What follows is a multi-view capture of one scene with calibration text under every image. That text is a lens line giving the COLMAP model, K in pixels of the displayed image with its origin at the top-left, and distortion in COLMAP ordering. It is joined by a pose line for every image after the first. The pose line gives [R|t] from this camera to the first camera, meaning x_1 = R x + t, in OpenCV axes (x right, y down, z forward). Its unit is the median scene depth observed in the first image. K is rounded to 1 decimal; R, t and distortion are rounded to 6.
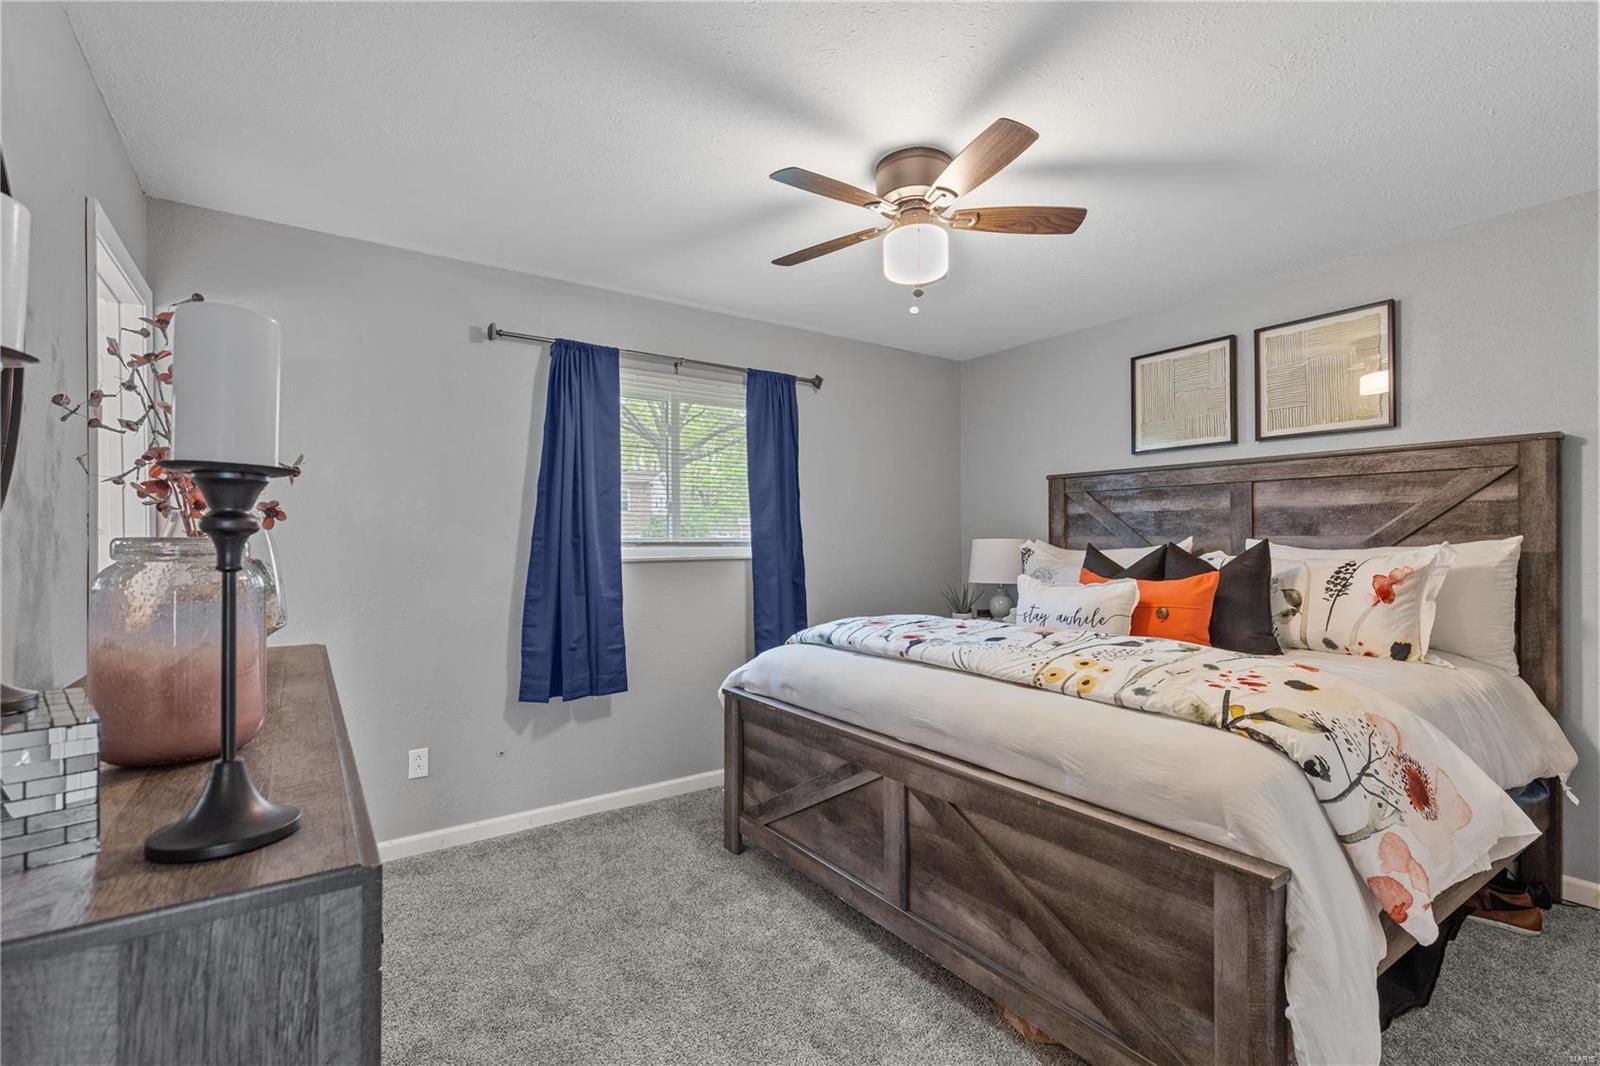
lens RADIAL K [[726.5, 0, 806.7], [0, 726.5, 536.4], [0, 0, 1]] dist [0.001743, 0.000109]
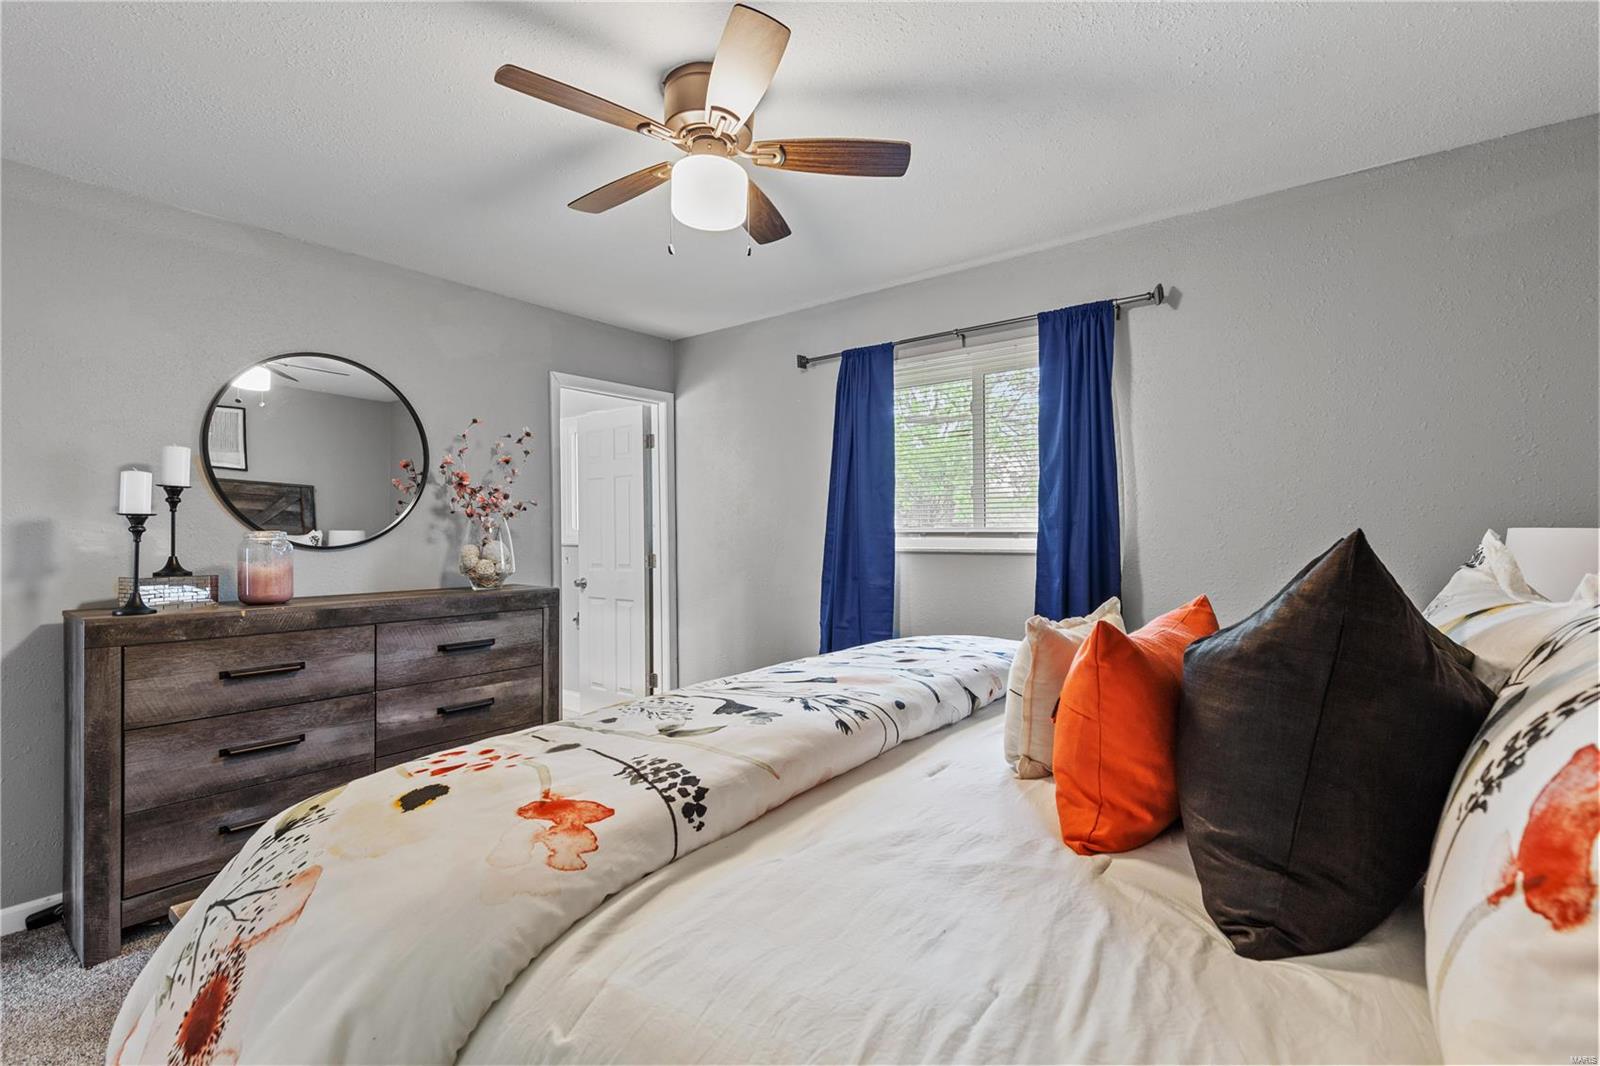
lens RADIAL K [[726.5, 0, 806.7], [0, 726.5, 536.4], [0, 0, 1]] dist [0.001743, 0.000109]
pose [[0.291802, 0.010958, -0.956416, 0.674397], [0.013874, 0.999781, 0.015688, -0.004293], [0.956378, -0.017848, 0.291586, 0.577680]]
